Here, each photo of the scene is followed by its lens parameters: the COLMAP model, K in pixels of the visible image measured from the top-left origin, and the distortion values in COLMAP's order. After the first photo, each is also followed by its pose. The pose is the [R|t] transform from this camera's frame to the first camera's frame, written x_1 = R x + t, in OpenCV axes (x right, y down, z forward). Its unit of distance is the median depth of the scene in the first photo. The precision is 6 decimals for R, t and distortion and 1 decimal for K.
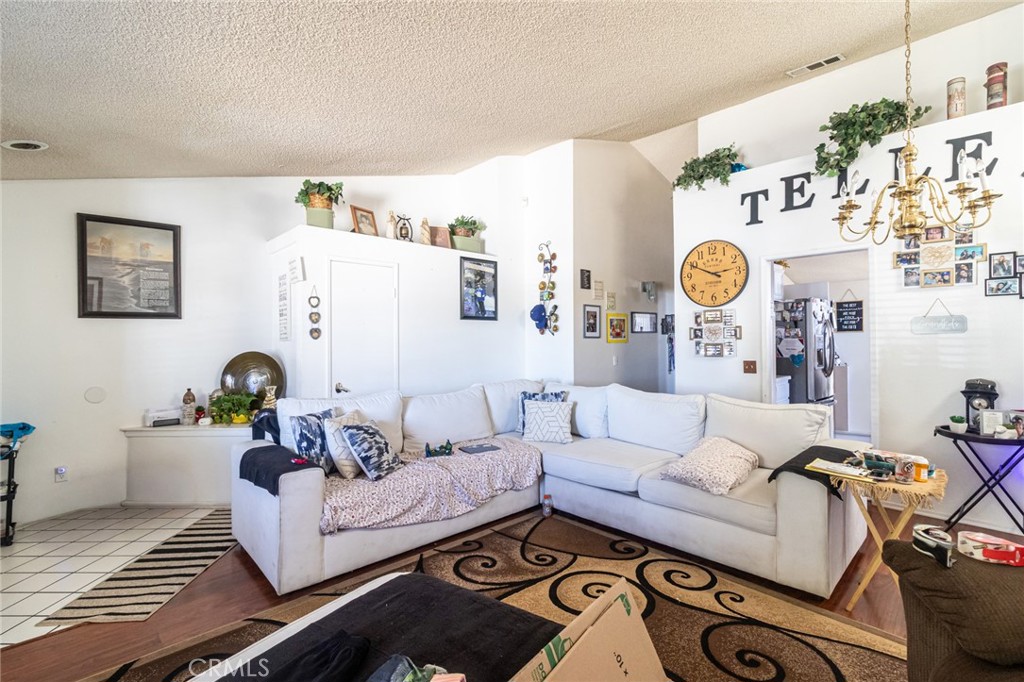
lens RADIAL K [[472.0, 0, 521.7], [0, 472.0, 340.6], [0, 0, 1]] dist [-0.000540, 0.000128]
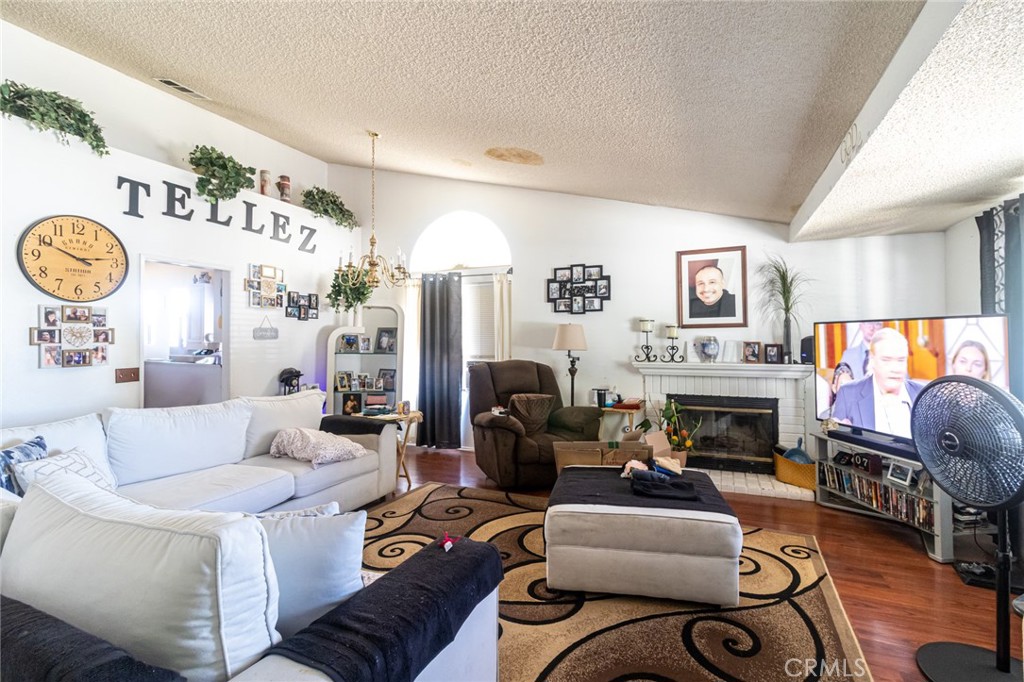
lens RADIAL K [[472.0, 0, 520.1], [0, 472.0, 338.1], [0, 0, 1]] dist [-0.000540, 0.000128]
pose [[-0.387196, 0.007688, 0.921966, -0.664923], [0.002499, 0.999970, -0.007289, -0.005831], [-0.921994, -0.000518, -0.387203, 0.713501]]
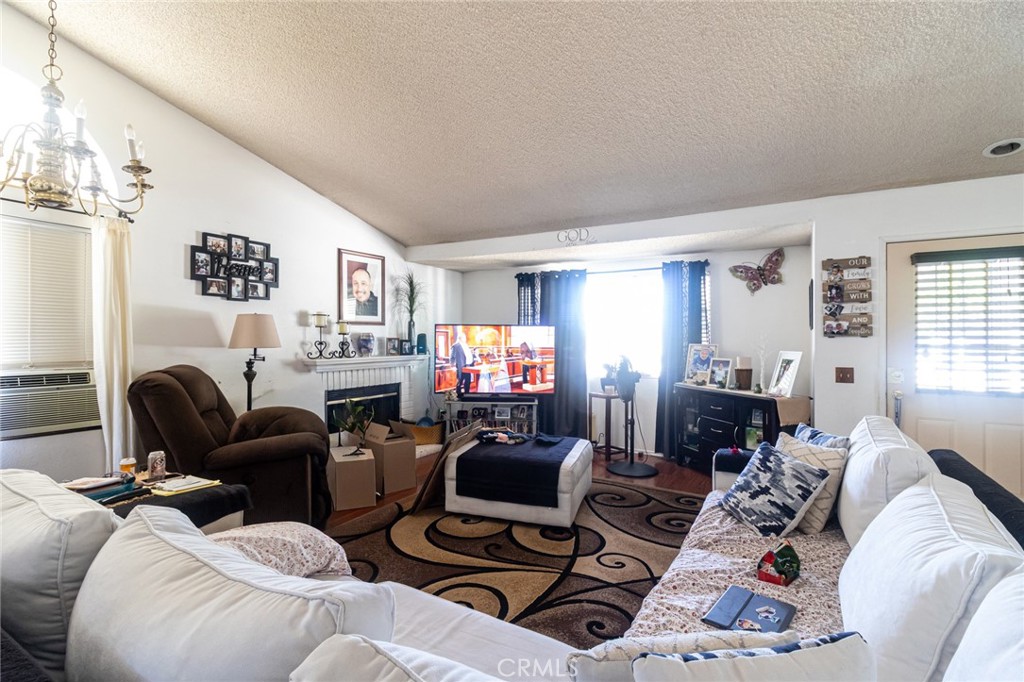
lens RADIAL K [[472.0, 0, 513.8], [0, 472.0, 341.5], [0, 0, 1]] dist [-0.000540, 0.000128]
pose [[-0.964211, 0.002937, -0.265121, 0.181607], [0.001507, 0.999983, 0.005595, -0.000187], [0.265133, 0.004995, -0.964199, 1.173012]]
